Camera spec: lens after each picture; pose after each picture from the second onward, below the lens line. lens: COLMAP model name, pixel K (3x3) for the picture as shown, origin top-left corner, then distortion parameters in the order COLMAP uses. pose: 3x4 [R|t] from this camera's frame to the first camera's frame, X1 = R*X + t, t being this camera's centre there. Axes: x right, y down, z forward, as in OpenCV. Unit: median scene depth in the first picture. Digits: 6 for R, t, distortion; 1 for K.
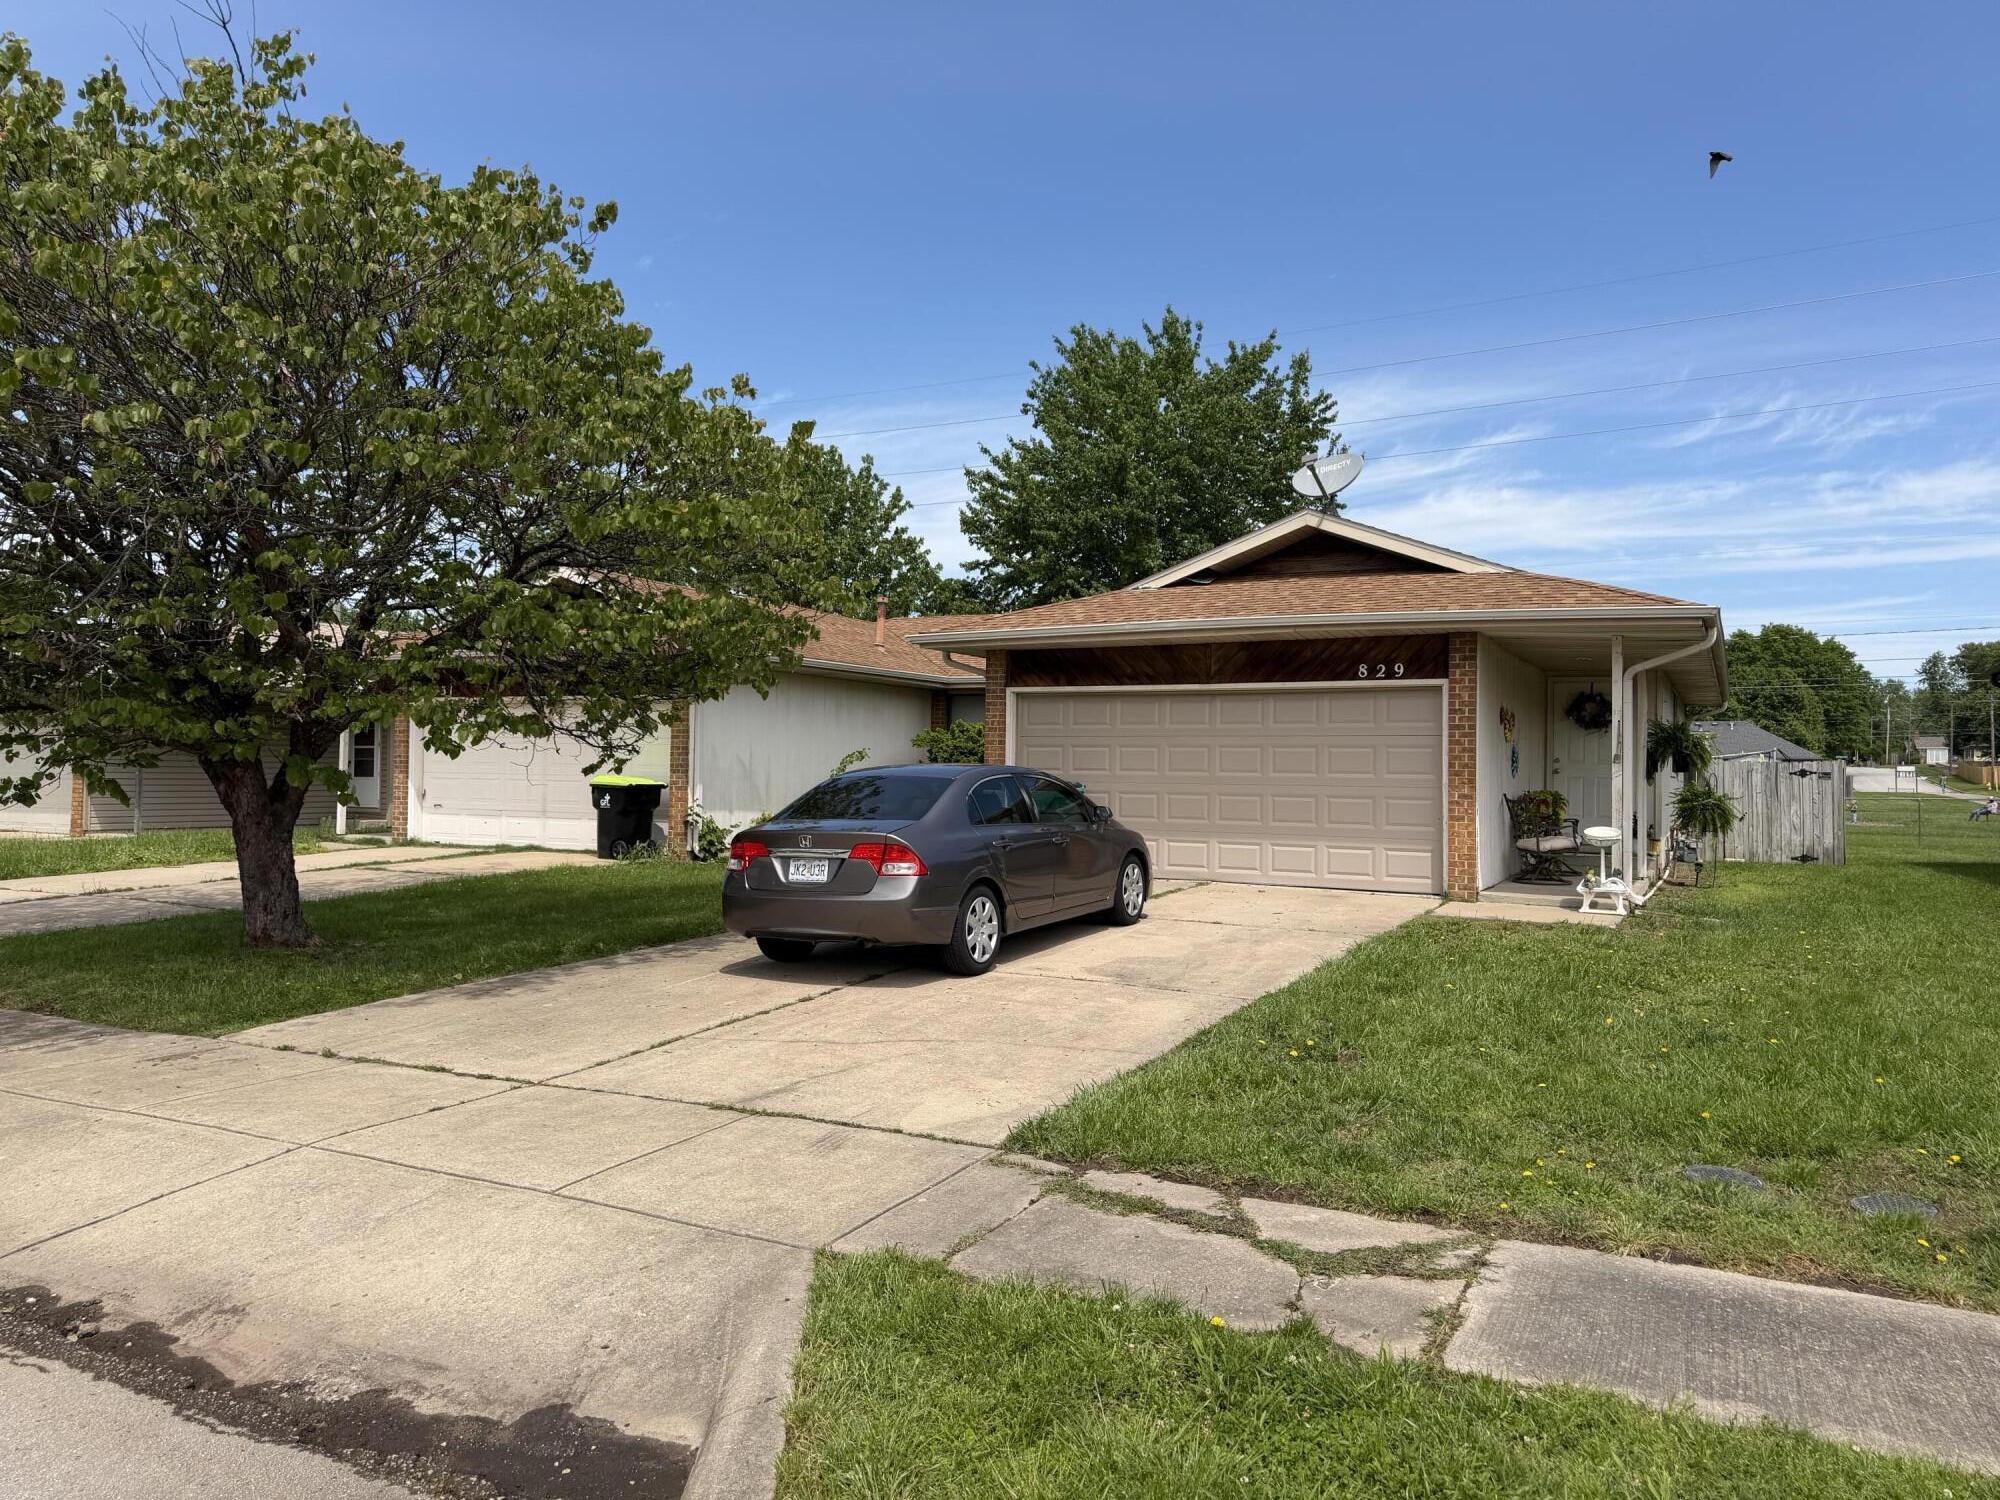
lens RADIAL K [[1348.8, 0, 969.9], [0, 1348.8, 741.5], [0, 0, 1]] dist [0.051443, -0.001237]
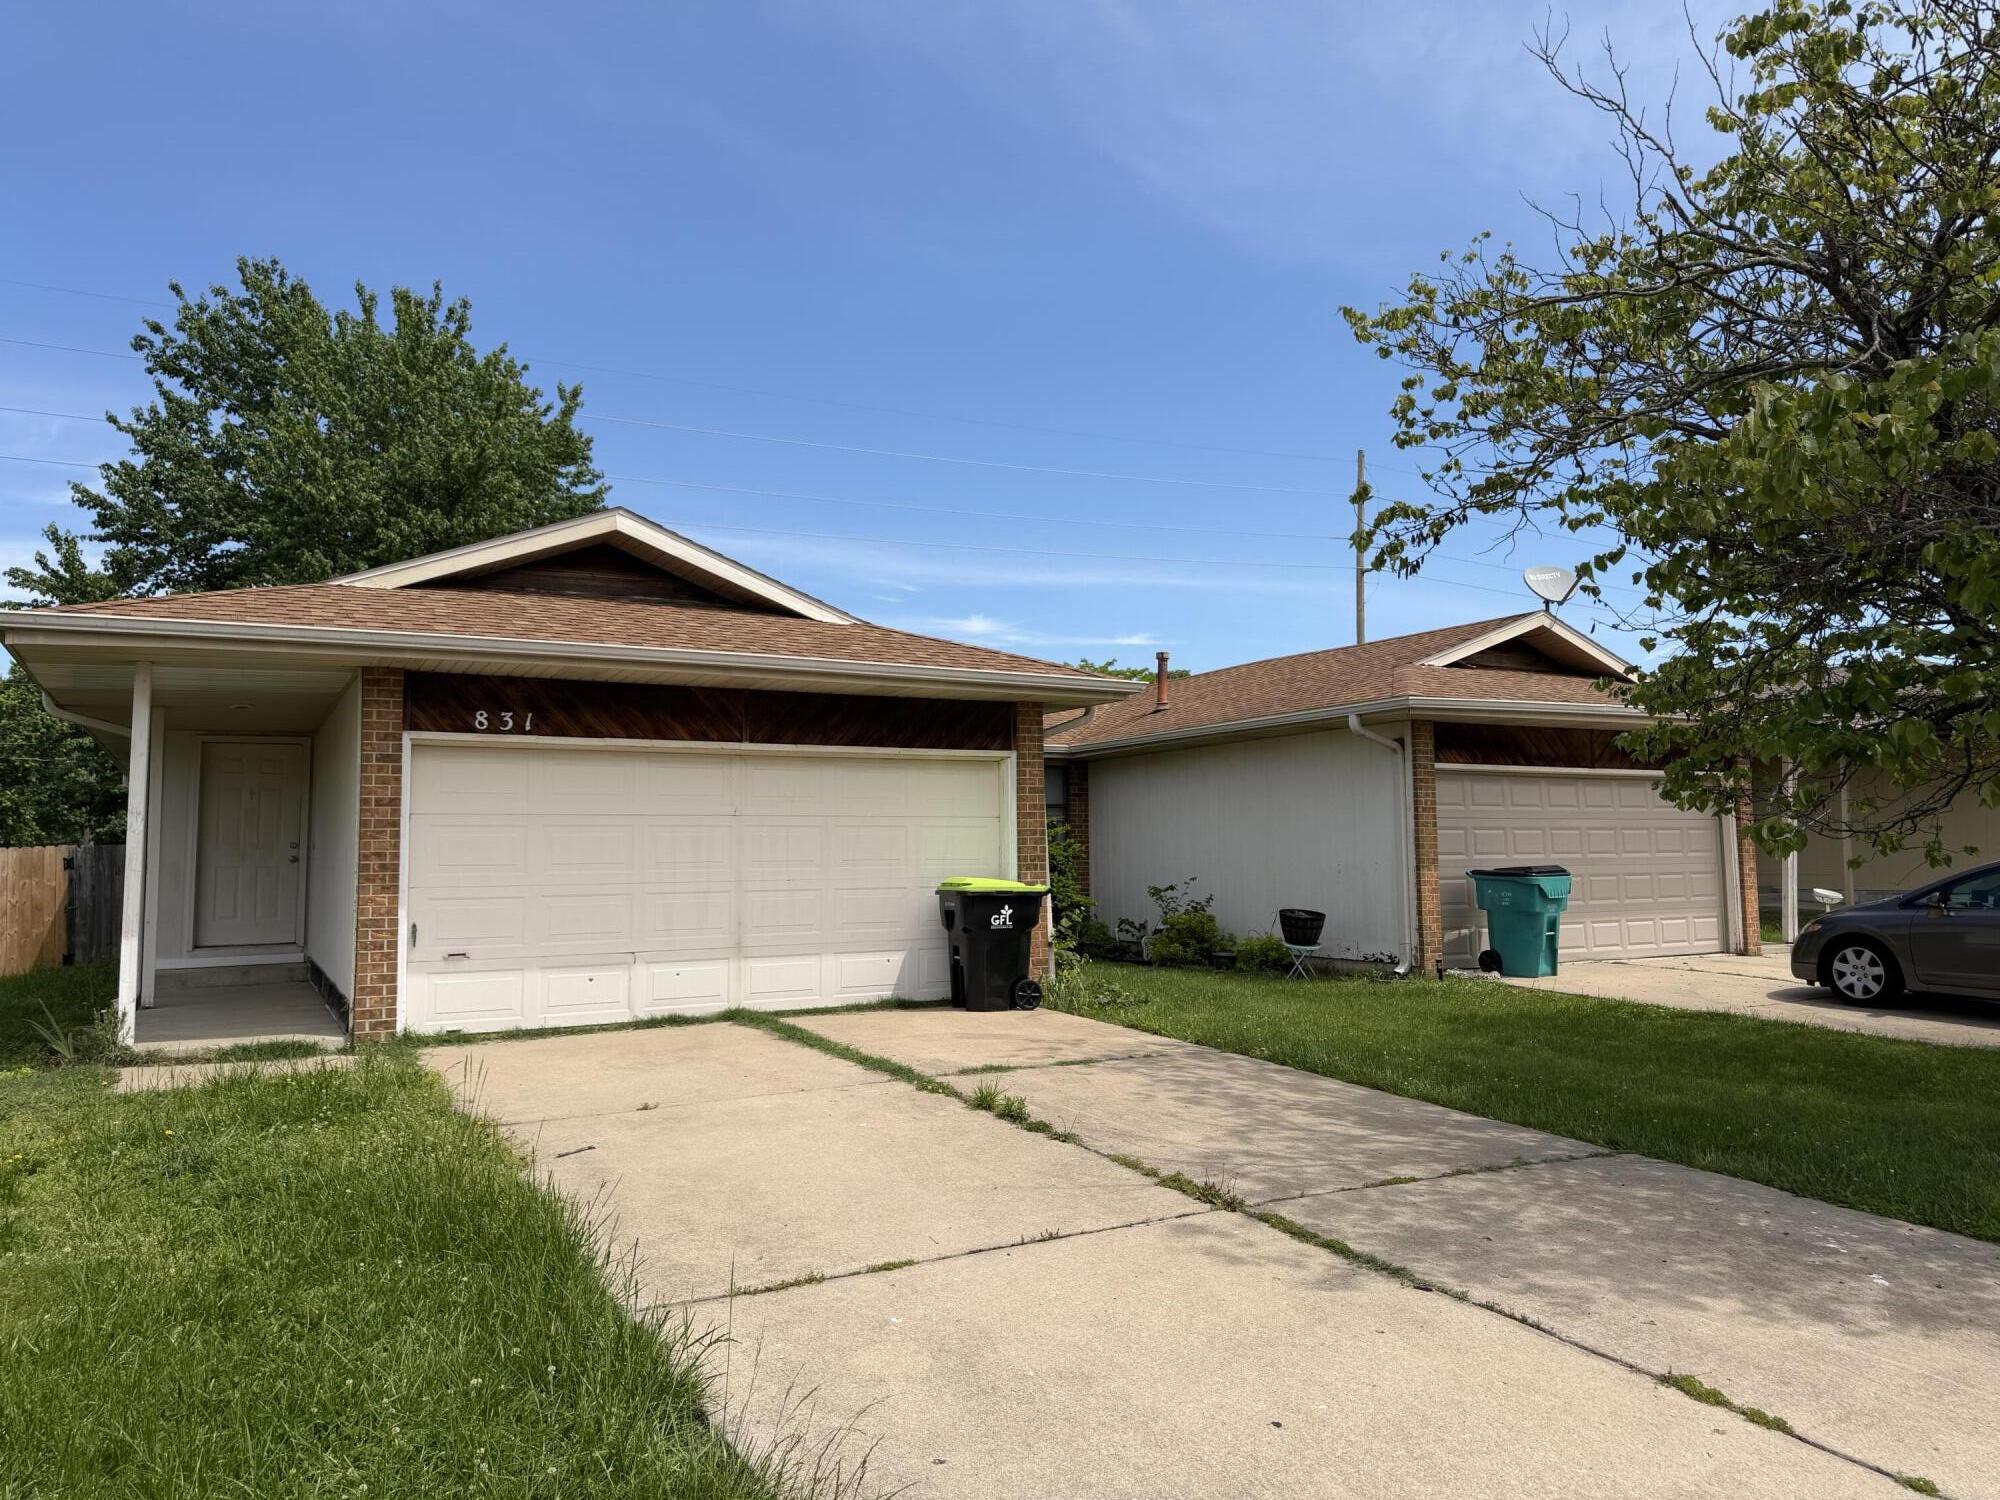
lens RADIAL K [[1348.8, 0, 969.9], [0, 1348.8, 741.5], [0, 0, 1]] dist [0.051443, -0.001237]
pose [[0.588000, 0.043471, 0.807692, -0.781183], [-0.003860, 0.998694, -0.050941, -0.006628], [-0.808852, 0.026836, 0.587400, 0.640186]]
